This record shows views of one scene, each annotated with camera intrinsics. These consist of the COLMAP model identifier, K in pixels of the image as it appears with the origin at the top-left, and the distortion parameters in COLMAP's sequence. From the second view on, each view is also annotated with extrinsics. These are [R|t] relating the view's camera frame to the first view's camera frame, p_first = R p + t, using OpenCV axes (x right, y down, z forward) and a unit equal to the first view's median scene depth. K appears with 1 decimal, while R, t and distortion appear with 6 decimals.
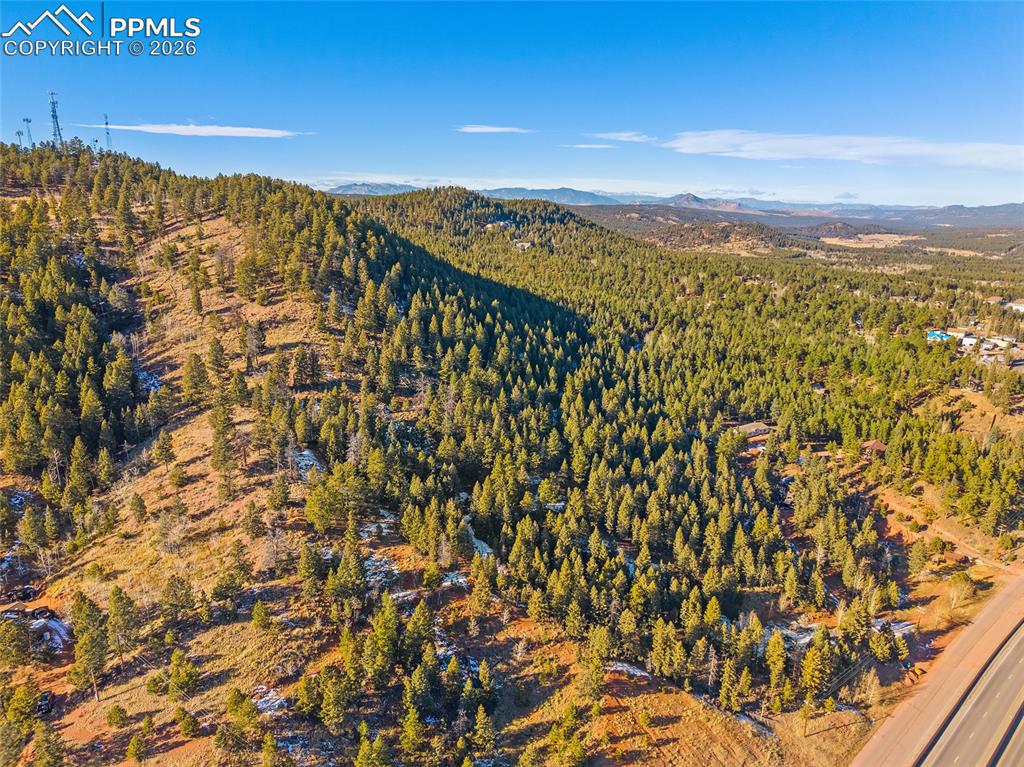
lens RADIAL K [[700.3, 0, 512.0], [0, 700.3, 383.5], [0, 0, 1]] dist [0.032083, -0.047137]
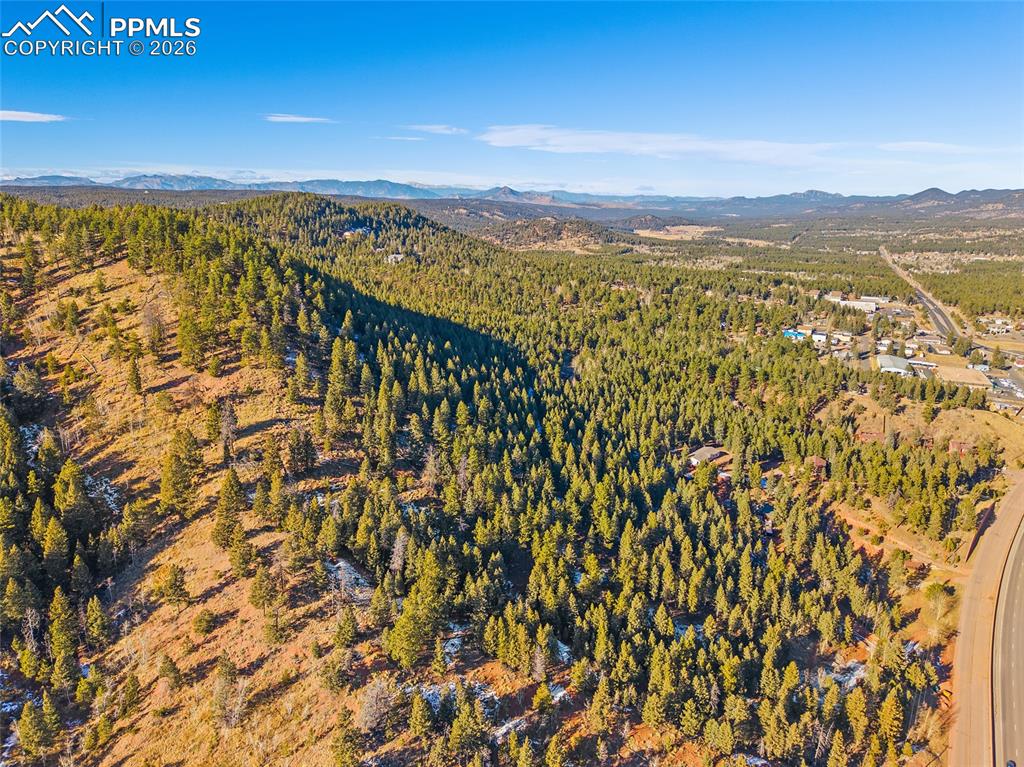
lens RADIAL K [[702.7, 0, 512.0], [0, 702.7, 383.5], [0, 0, 1]] dist [0.030642, -0.039769]
pose [[0.967524, -0.069453, 0.243051, -0.196576], [0.066771, 0.997582, 0.019265, -0.086343], [-0.243801, -0.002411, 0.969822, 0.072965]]
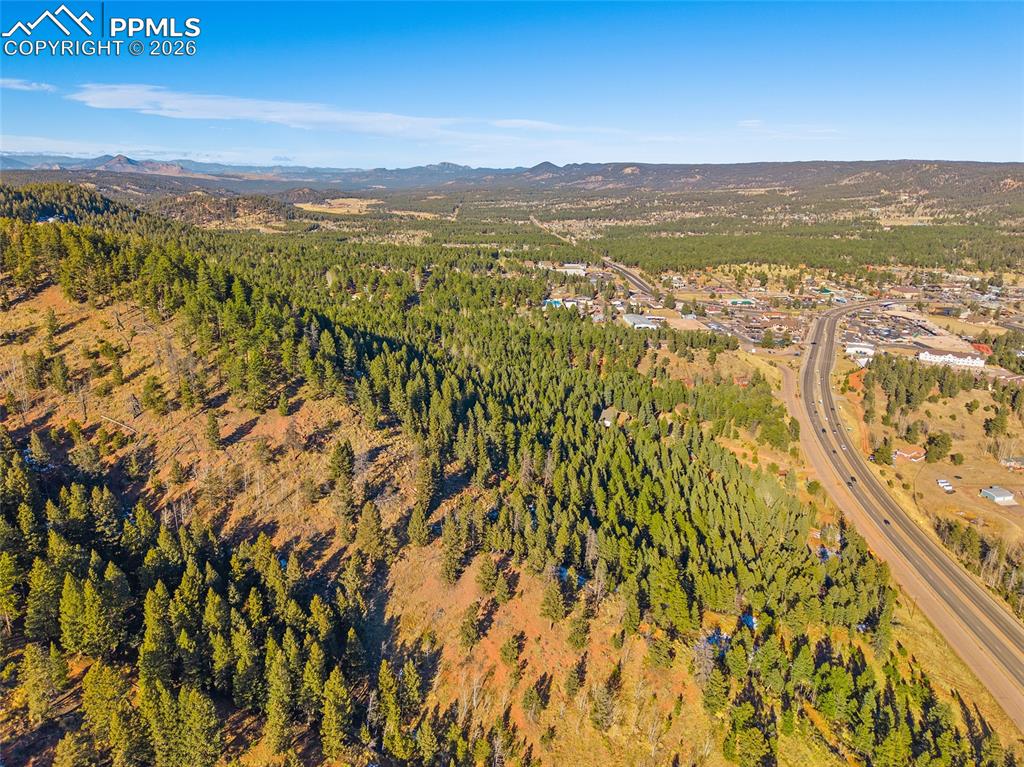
lens RADIAL K [[700.3, 0, 512.0], [0, 700.3, 383.5], [0, 0, 1]] dist [0.032083, -0.047137]
pose [[0.731162, -0.202903, 0.651331, -0.610066], [0.168073, 0.978893, 0.116273, -0.175661], [-0.661176, 0.024457, 0.749832, 0.232680]]
